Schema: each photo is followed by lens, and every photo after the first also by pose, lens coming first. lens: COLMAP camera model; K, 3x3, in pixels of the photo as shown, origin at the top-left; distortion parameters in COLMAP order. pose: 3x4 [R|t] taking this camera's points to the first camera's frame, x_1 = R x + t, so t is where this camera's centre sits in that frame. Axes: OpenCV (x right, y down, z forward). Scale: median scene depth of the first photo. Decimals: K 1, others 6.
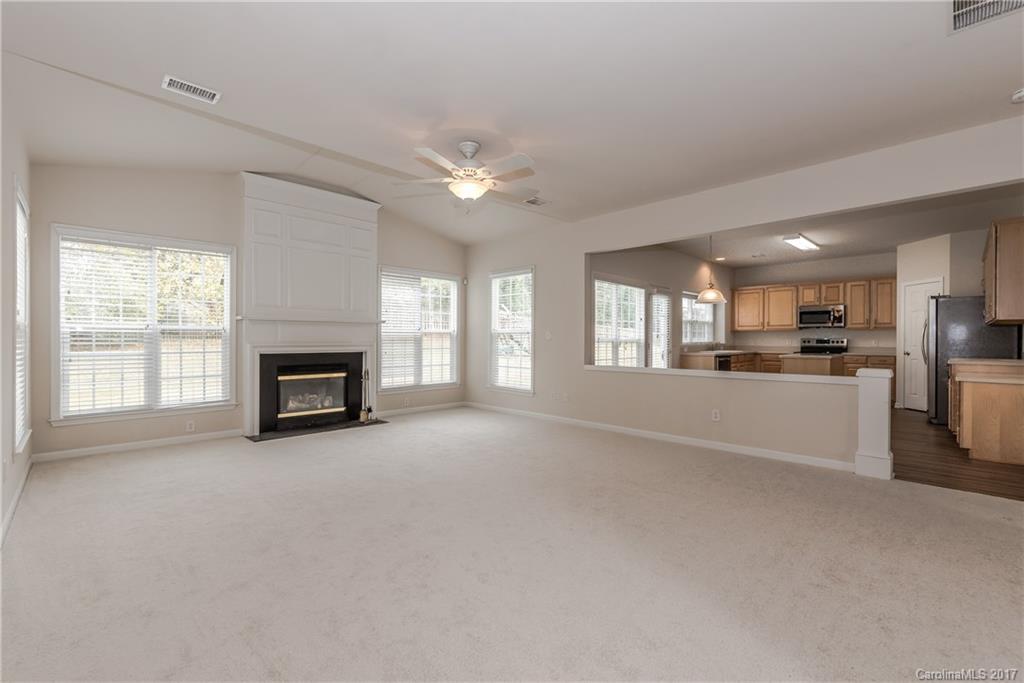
lens RADIAL K [[440.1, 0, 535.6], [0, 440.1, 334.1], [0, 0, 1]] dist [0.002140, 0.000015]
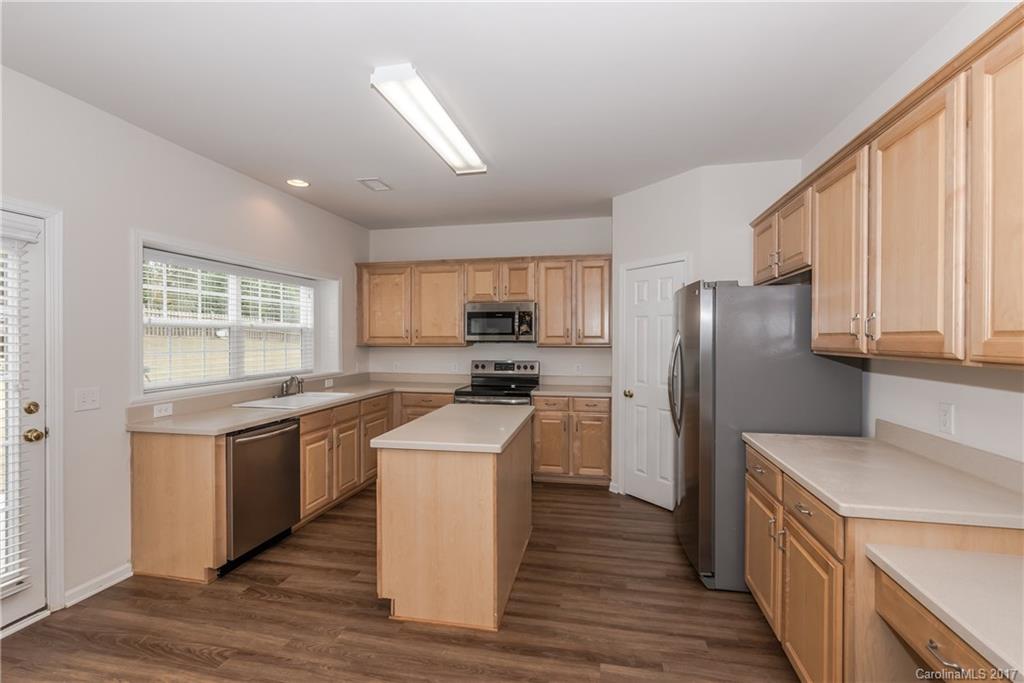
lens RADIAL K [[440.1, 0, 528.8], [0, 440.1, 340.9], [0, 0, 1]] dist [0.002140, 0.000015]
pose [[0.832955, -0.004410, 0.553323, 0.373992], [-0.003569, 0.999905, 0.013343, -0.023953], [-0.553329, -0.013089, 0.832860, 0.523954]]
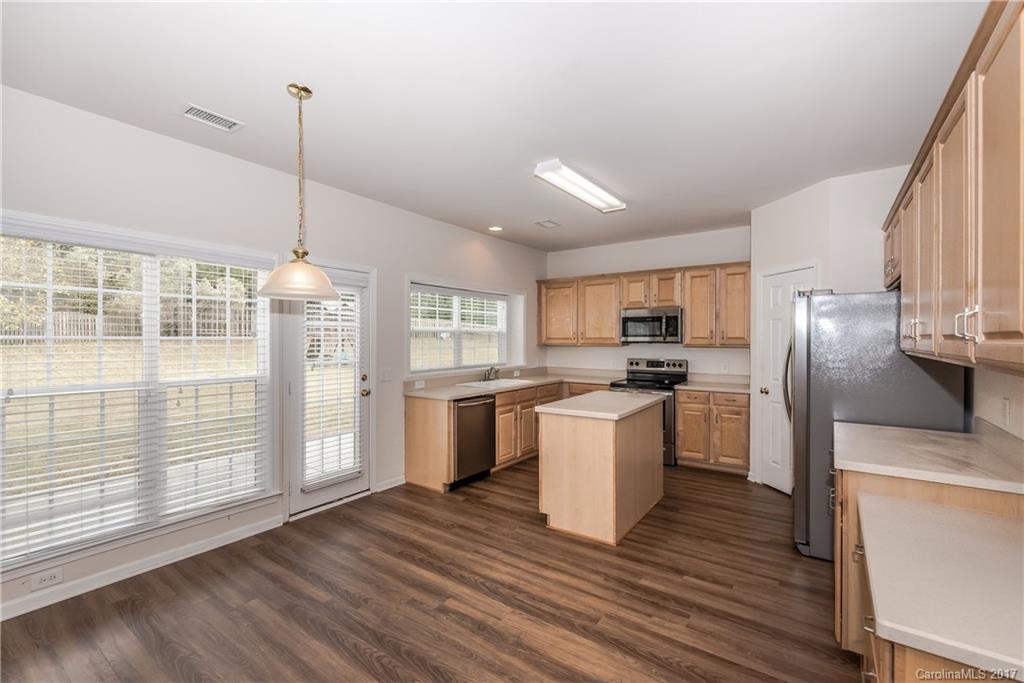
lens RADIAL K [[440.1, 0, 527.1], [0, 440.1, 338.1], [0, 0, 1]] dist [0.002140, 0.000015]
pose [[0.986456, -0.000340, 0.164028, 0.368191], [-0.000494, 0.999987, 0.005046, -0.024834], [-0.164028, -0.005059, 0.986443, 0.402103]]
